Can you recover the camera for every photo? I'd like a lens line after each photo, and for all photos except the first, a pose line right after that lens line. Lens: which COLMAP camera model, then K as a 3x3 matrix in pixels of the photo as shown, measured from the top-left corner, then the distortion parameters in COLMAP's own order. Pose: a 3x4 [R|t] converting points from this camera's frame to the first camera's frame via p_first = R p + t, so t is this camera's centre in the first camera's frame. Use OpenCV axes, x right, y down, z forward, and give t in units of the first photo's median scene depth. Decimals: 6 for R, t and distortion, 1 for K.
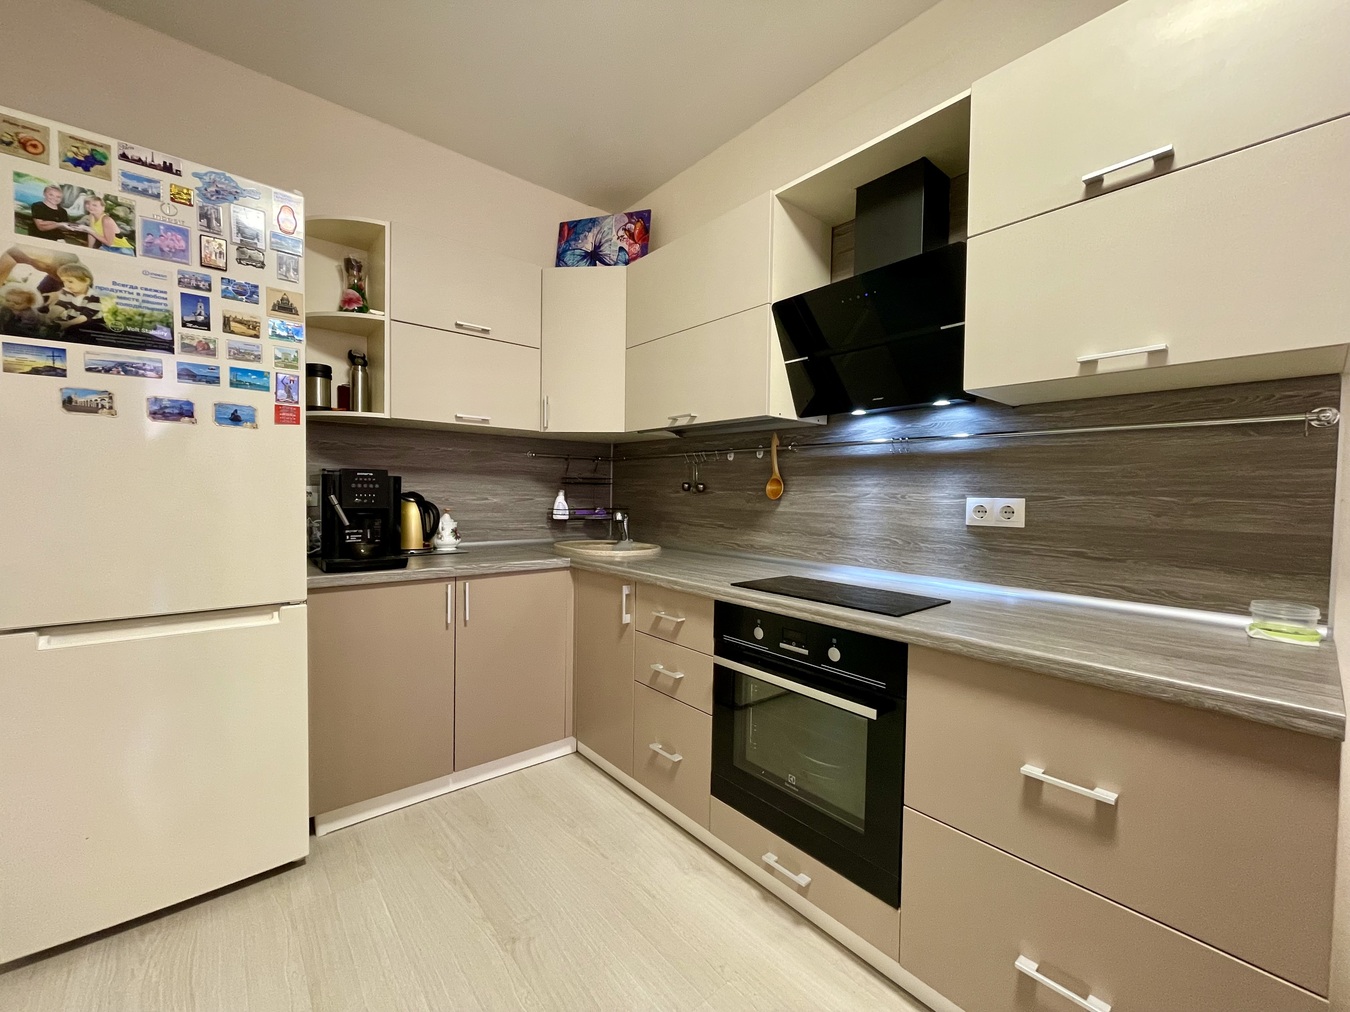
lens RADIAL K [[543.4, 0, 673.7], [0, 543.4, 507.0], [0, 0, 1]] dist [-0.004021, 0.000145]
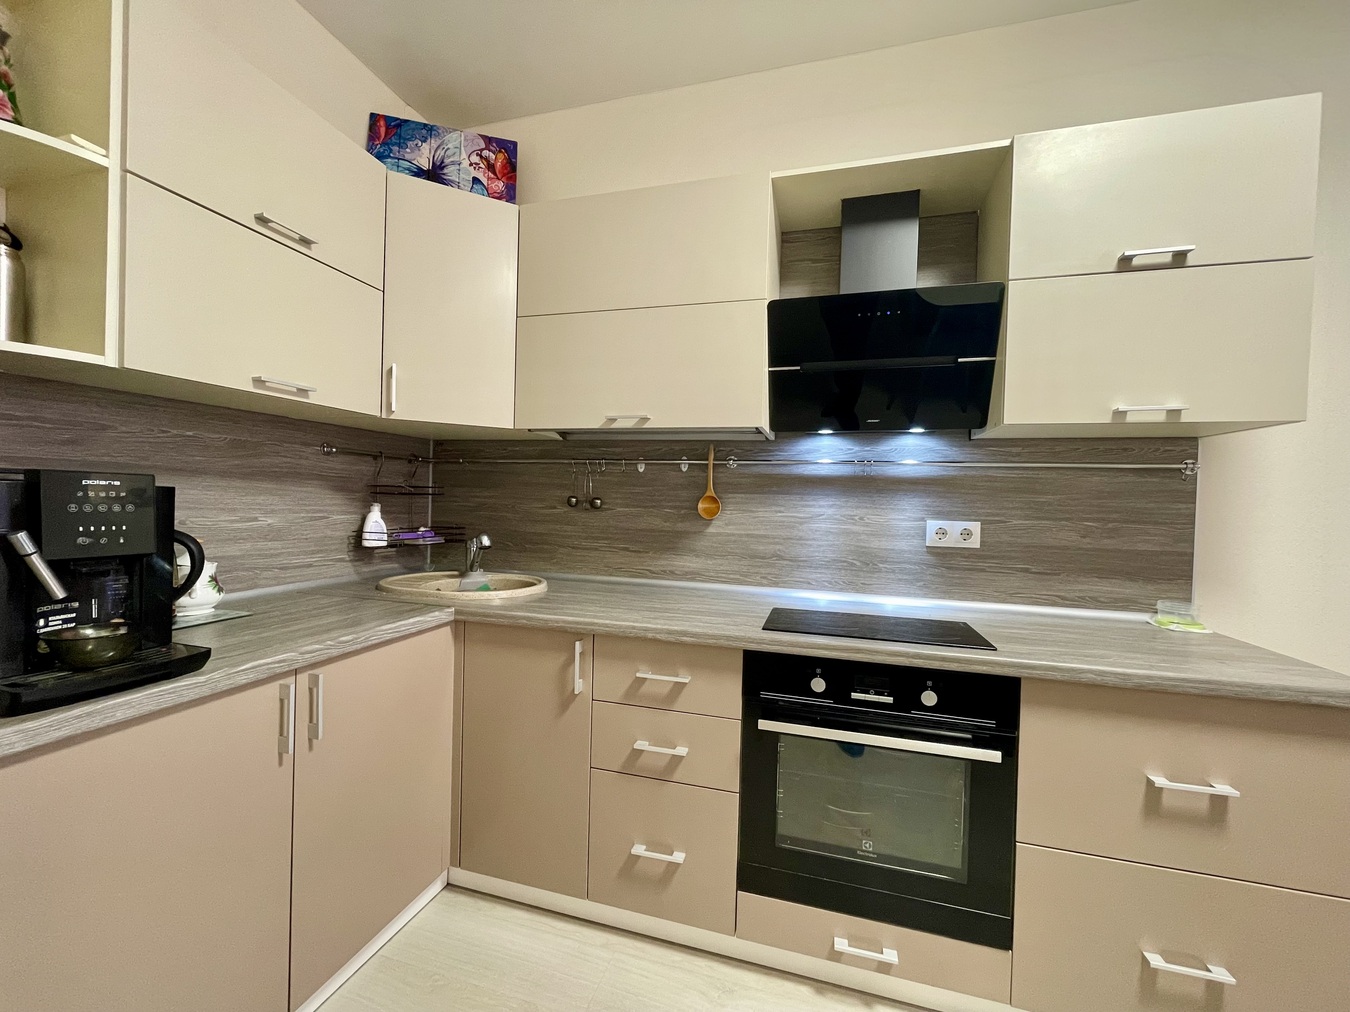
lens RADIAL K [[543.4, 0, 673.7], [0, 543.4, 507.0], [0, 0, 1]] dist [-0.004021, 0.000145]
pose [[0.832699, -0.000487, 0.553726, -0.422434], [0.001912, 0.999996, -0.001996, -0.038327], [-0.553723, 0.002721, 0.832697, 0.347029]]
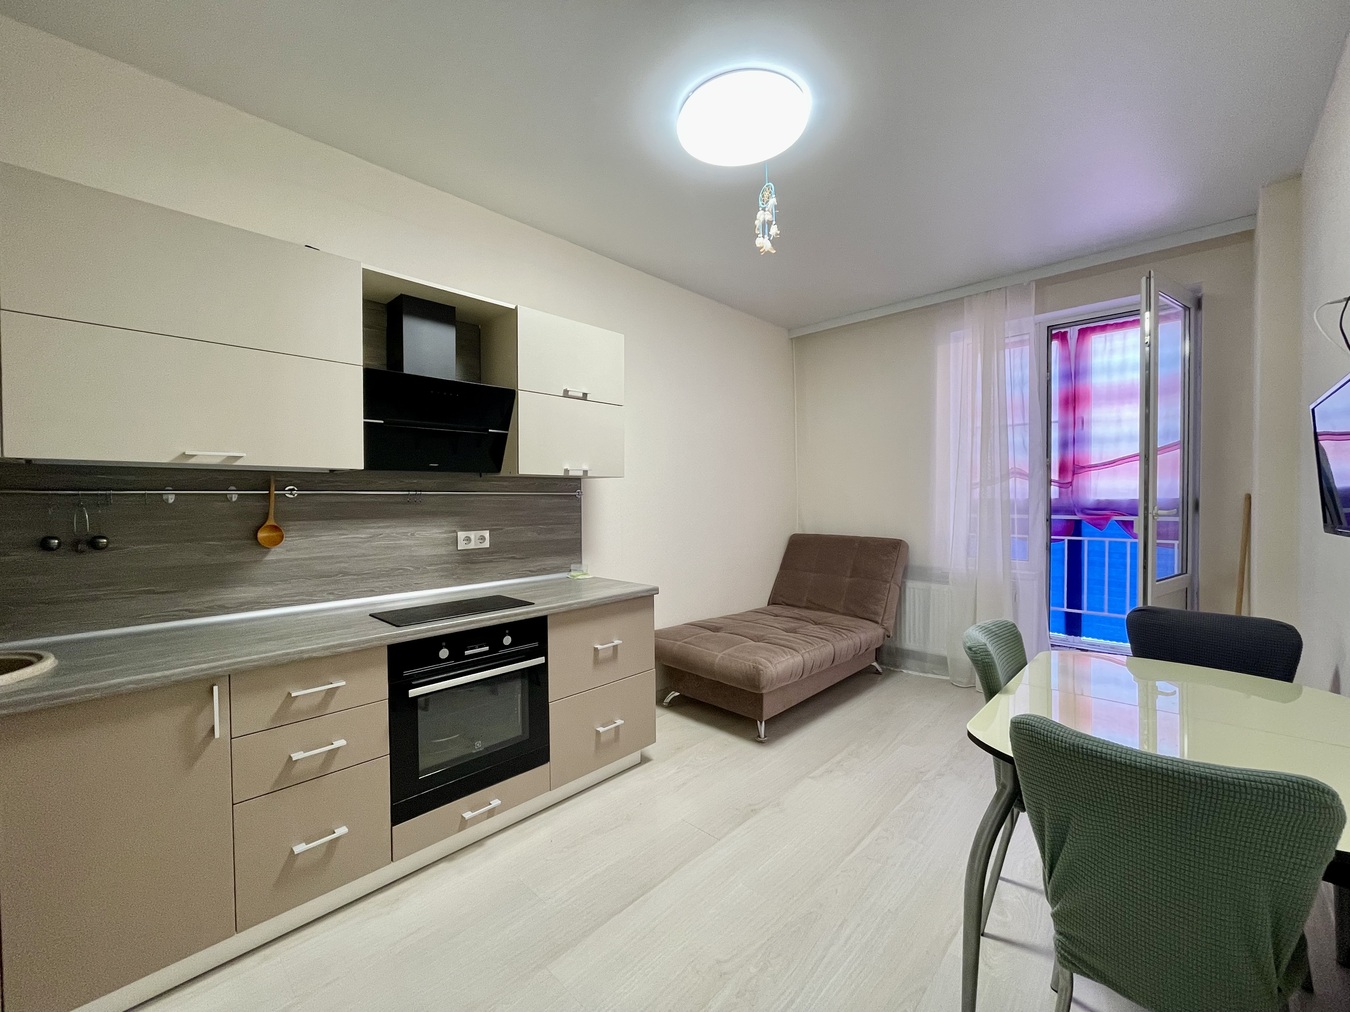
lens RADIAL K [[543.4, 0, 673.7], [0, 543.4, 507.0], [0, 0, 1]] dist [-0.004021, 0.000145]
pose [[-0.106411, -0.032387, 0.993795, -0.949678], [0.031576, 0.998855, 0.035933, -0.111836], [-0.993821, 0.035203, -0.105267, 0.496185]]
